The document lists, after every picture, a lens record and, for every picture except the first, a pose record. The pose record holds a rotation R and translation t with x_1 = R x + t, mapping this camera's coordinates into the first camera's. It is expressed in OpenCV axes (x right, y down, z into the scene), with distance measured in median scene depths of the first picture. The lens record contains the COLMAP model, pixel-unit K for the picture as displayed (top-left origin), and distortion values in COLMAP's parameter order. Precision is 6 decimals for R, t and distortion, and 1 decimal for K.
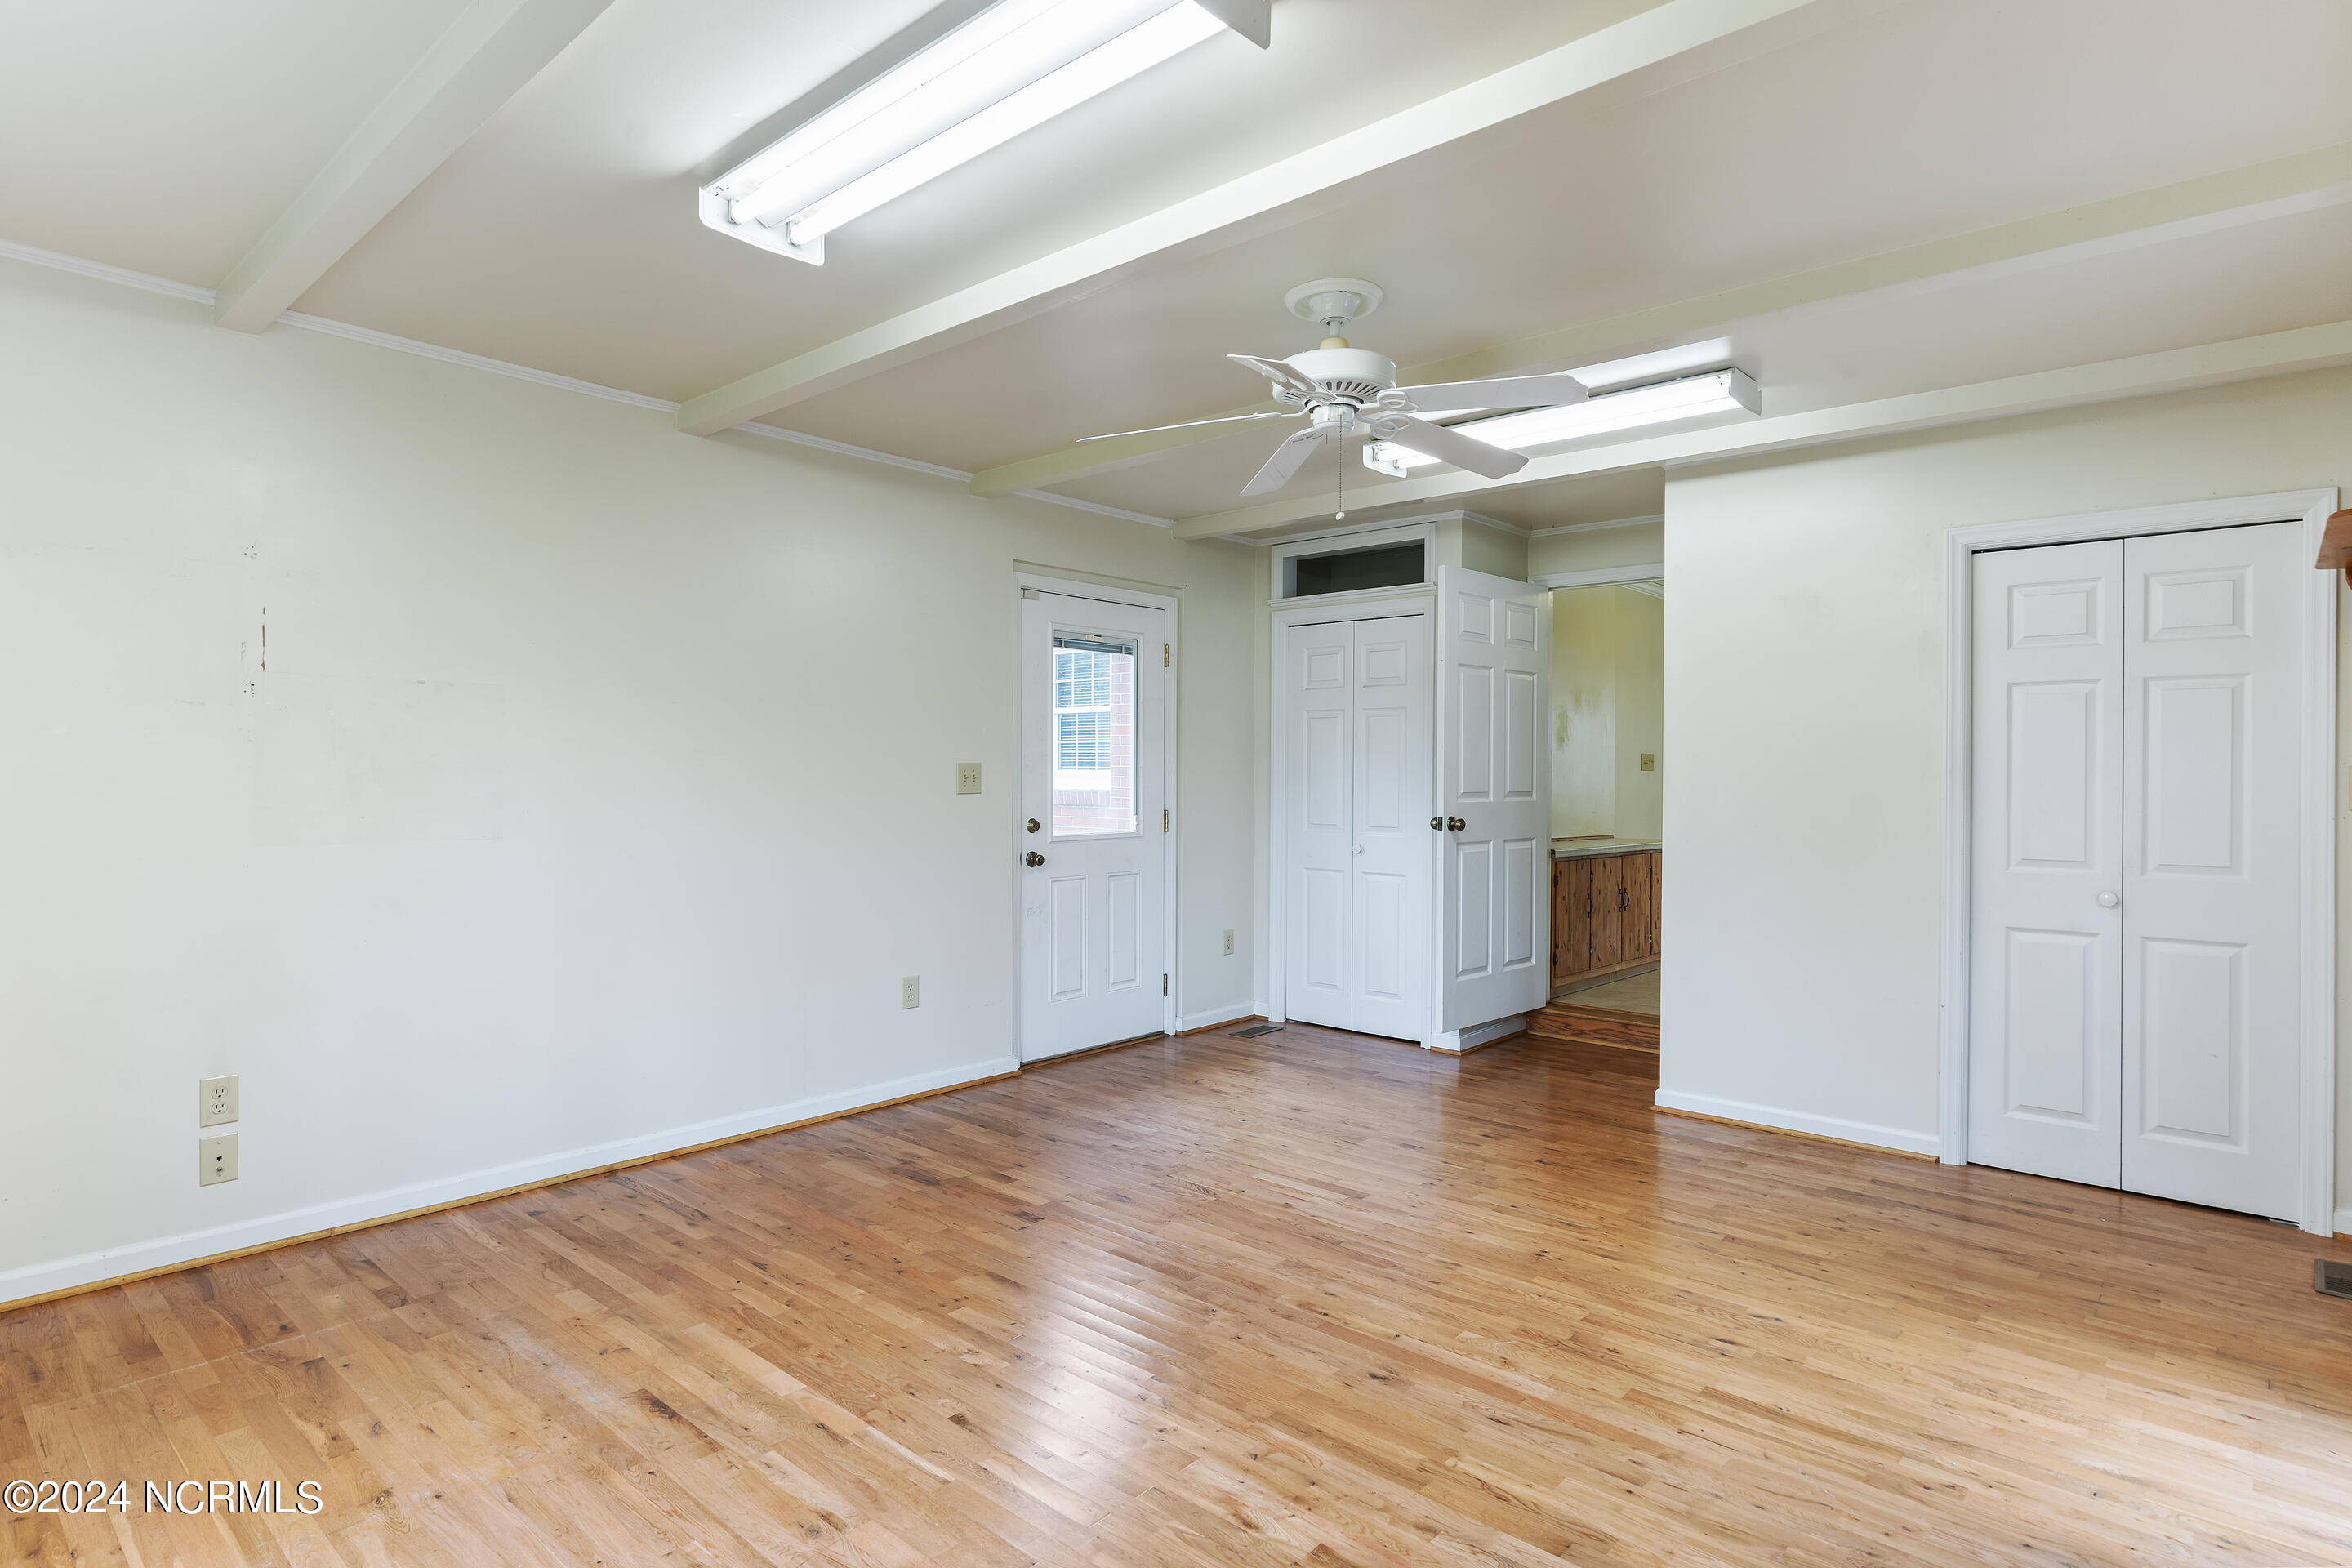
lens RADIAL K [[1221.4, 0, 1160.4], [0, 1221.4, 763.3], [0, 0, 1]] dist [-0.002171, 0.000808]
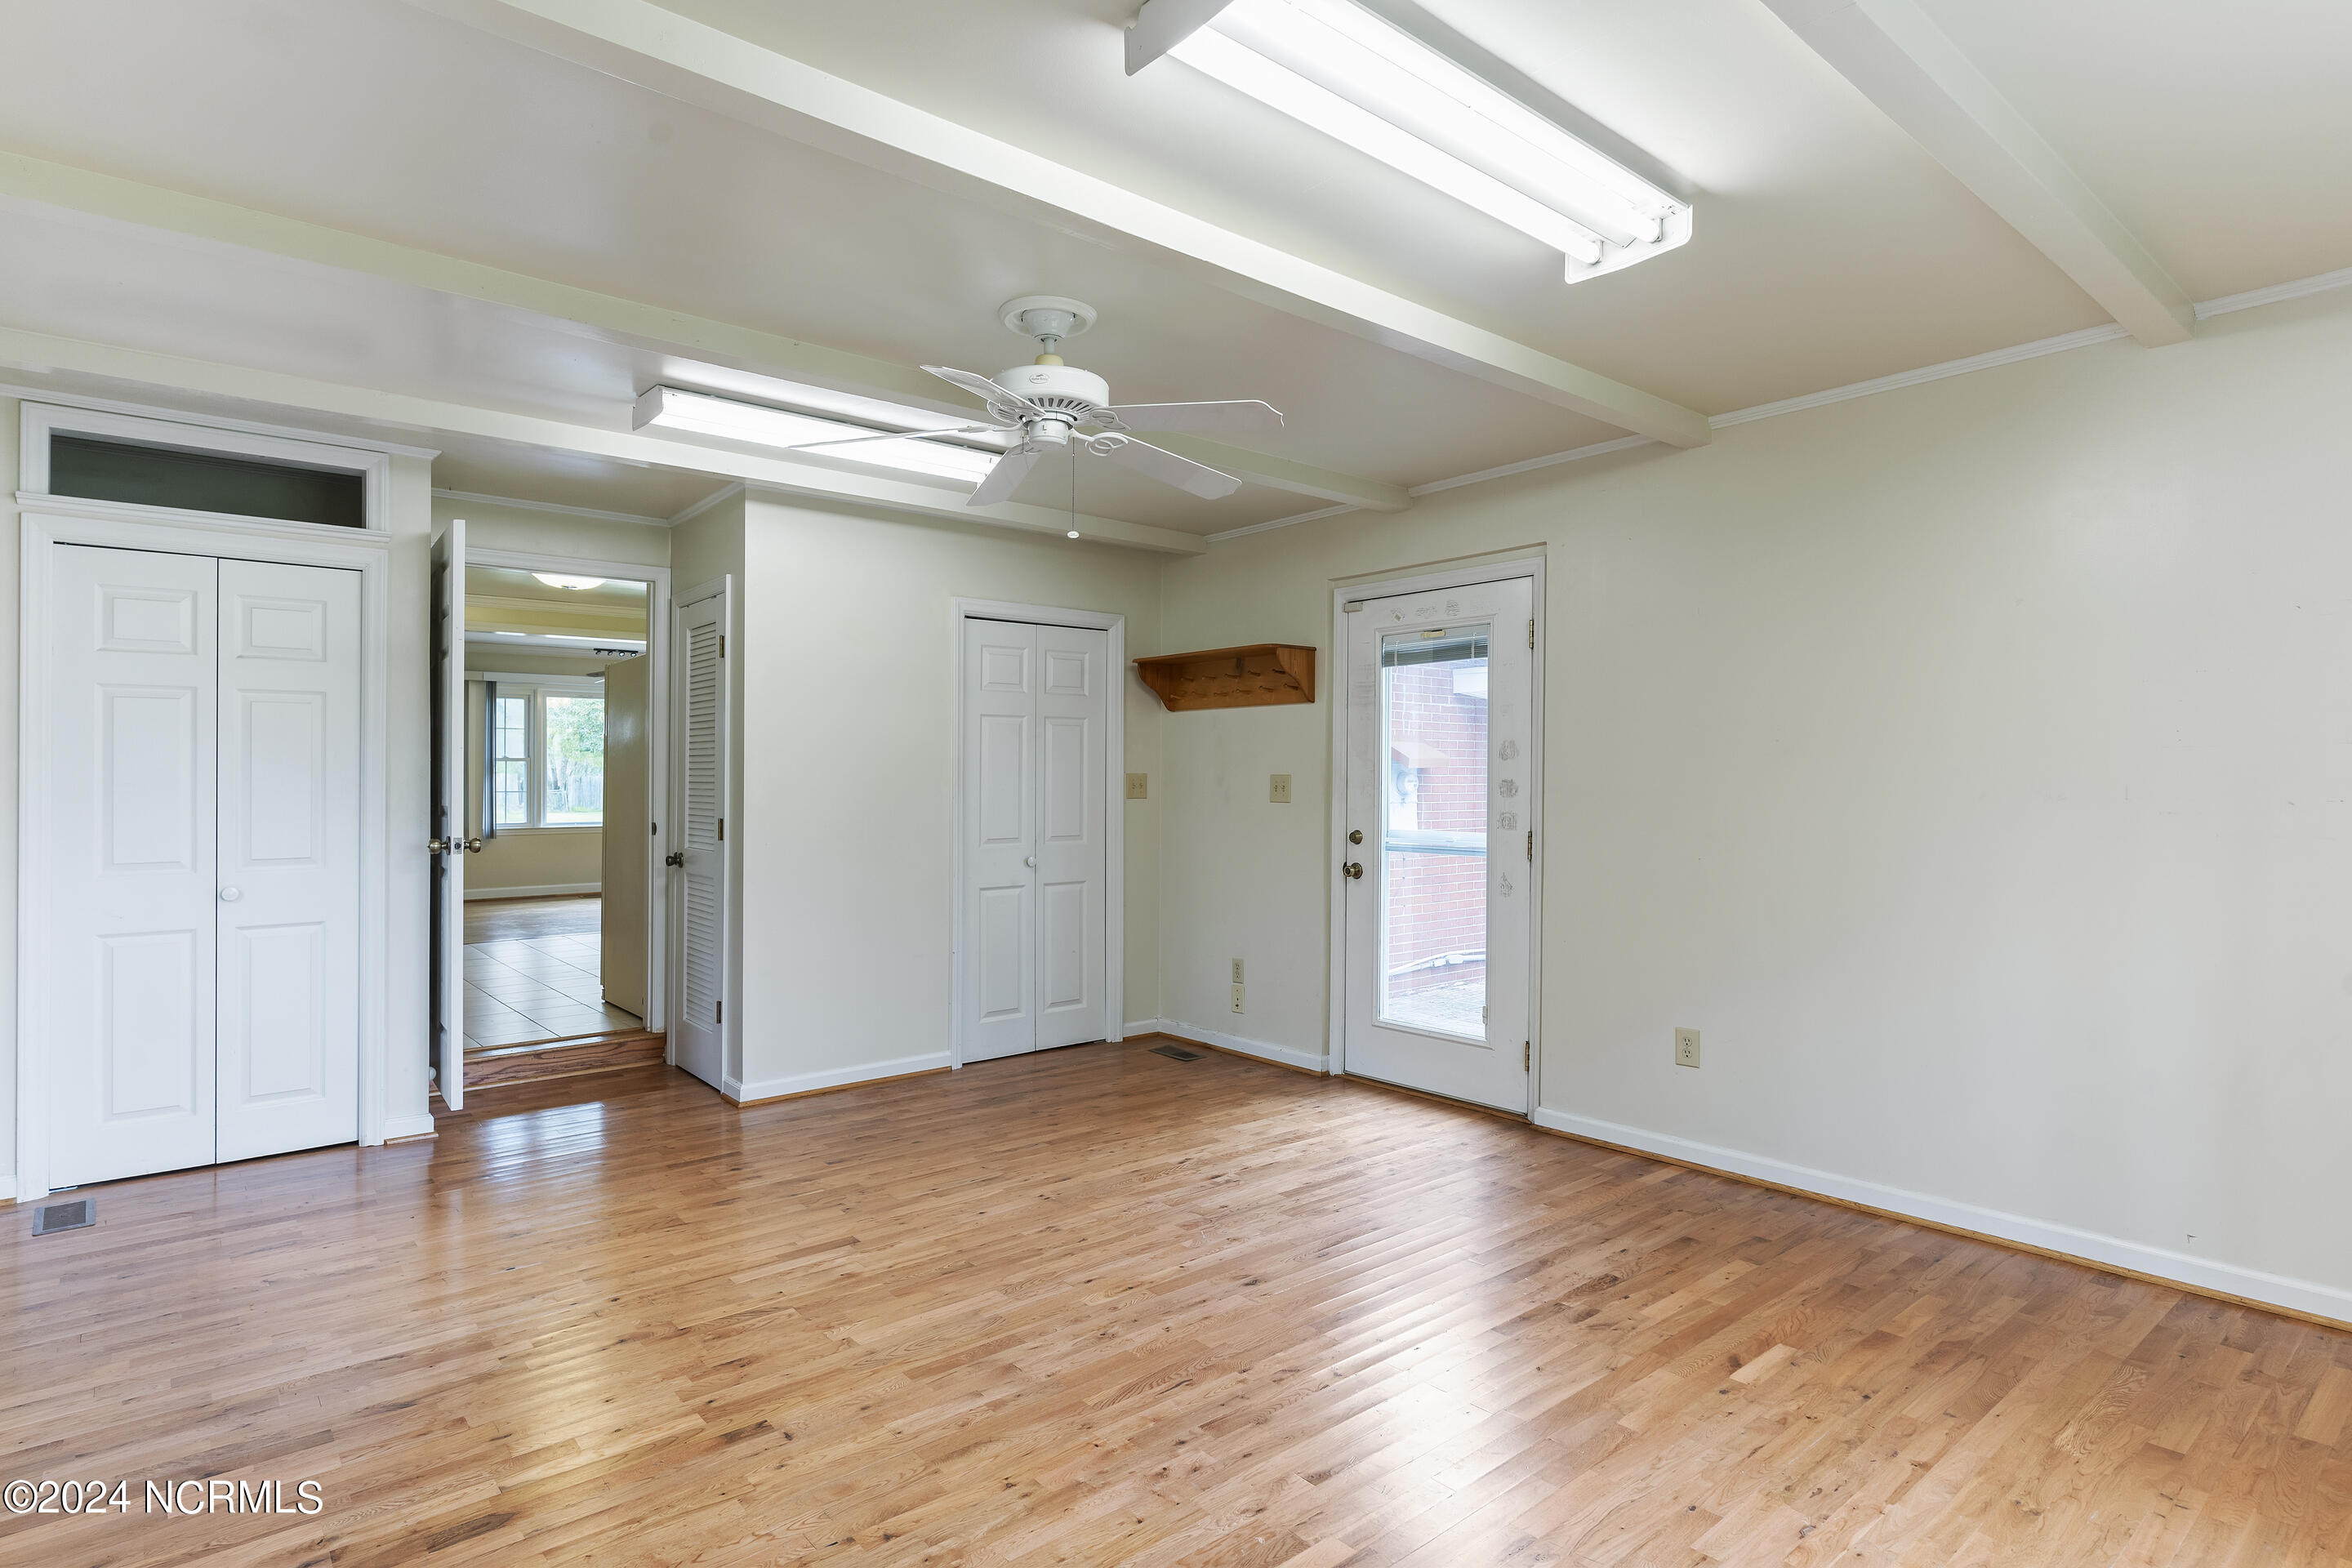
lens RADIAL K [[1213.3, 0, 1164.8], [0, 1213.3, 777.4], [0, 0, 1]] dist [-0.001455, 0.000781]
pose [[0.149749, -0.004790, 0.988713, -0.724201], [-0.004943, 0.999972, 0.005594, -0.002406], [-0.988712, -0.005725, 0.149721, 0.646646]]
